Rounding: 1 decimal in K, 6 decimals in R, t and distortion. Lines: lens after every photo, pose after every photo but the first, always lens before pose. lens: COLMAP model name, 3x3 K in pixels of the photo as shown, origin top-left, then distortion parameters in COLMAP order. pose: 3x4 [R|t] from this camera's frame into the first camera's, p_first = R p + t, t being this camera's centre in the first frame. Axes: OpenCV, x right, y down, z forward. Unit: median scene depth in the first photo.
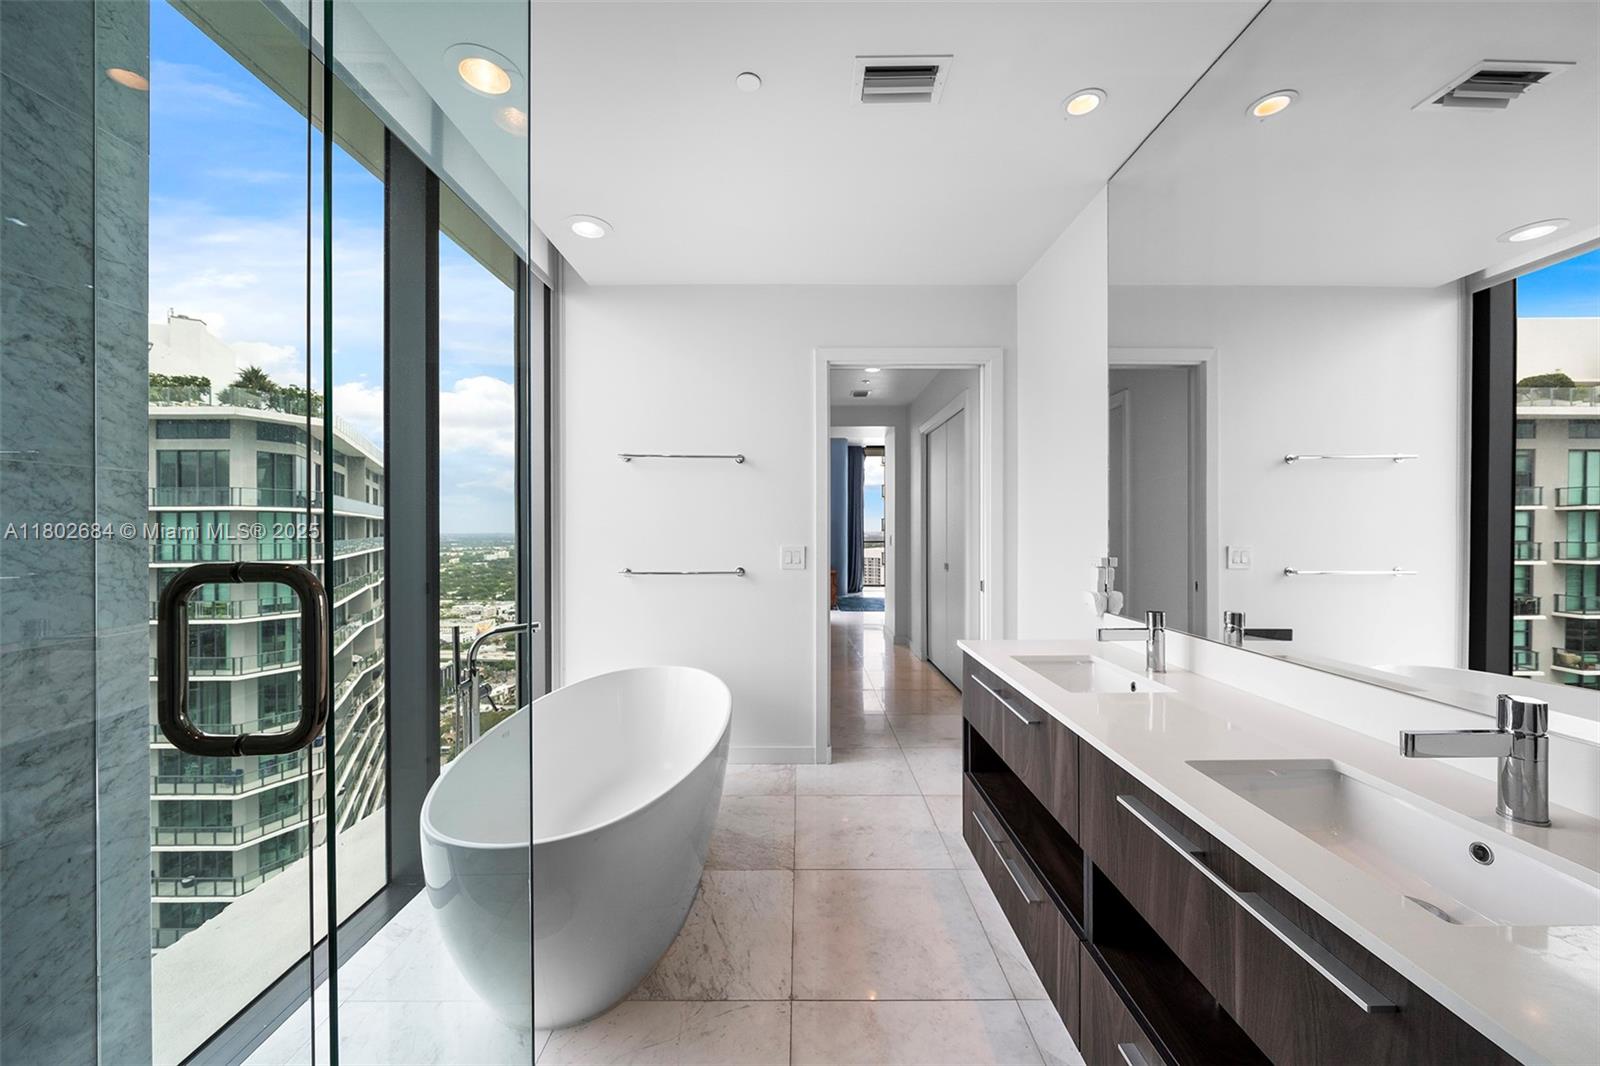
lens RADIAL K [[586.1, 0, 802.0], [0, 586.1, 529.6], [0, 0, 1]] dist [-0.002602, -0.000119]
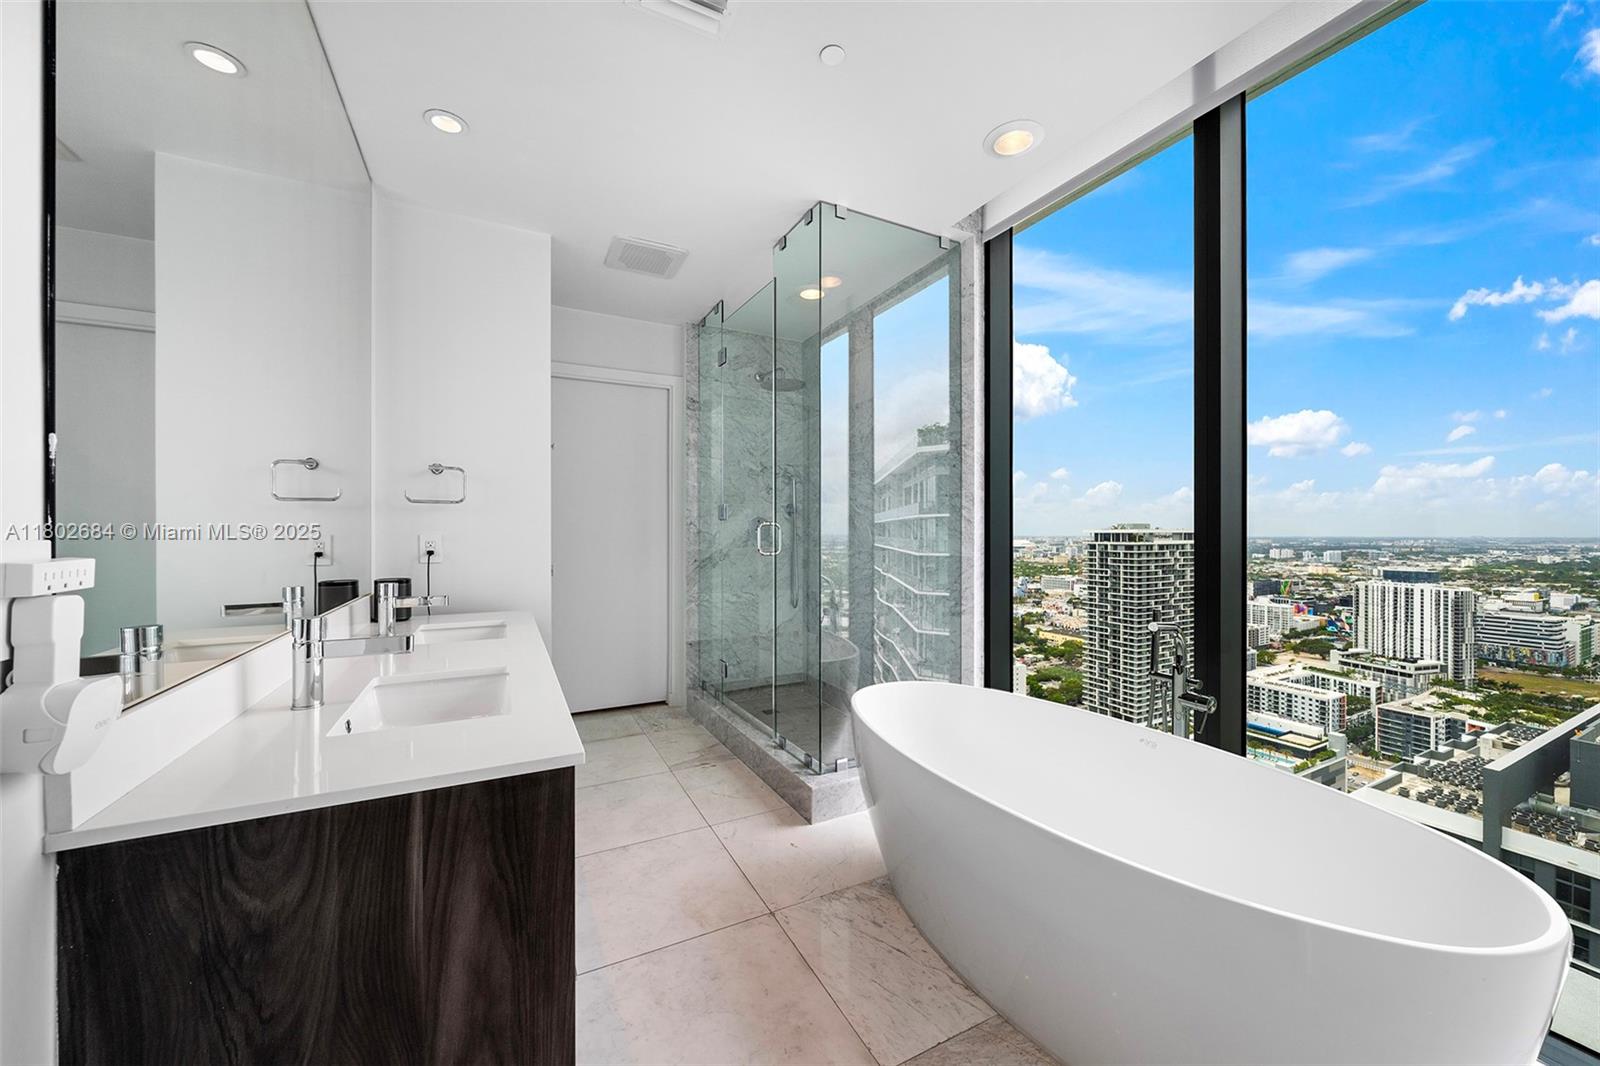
lens RADIAL K [[586.1, 0, 802.0], [0, 586.1, 529.6], [0, 0, 1]] dist [-0.002602, -0.000119]
pose [[-0.893379, -0.006847, -0.449251, 0.536160], [-0.004025, 0.999966, -0.007235, 0.075780], [0.449286, -0.004655, -0.893376, 2.452987]]
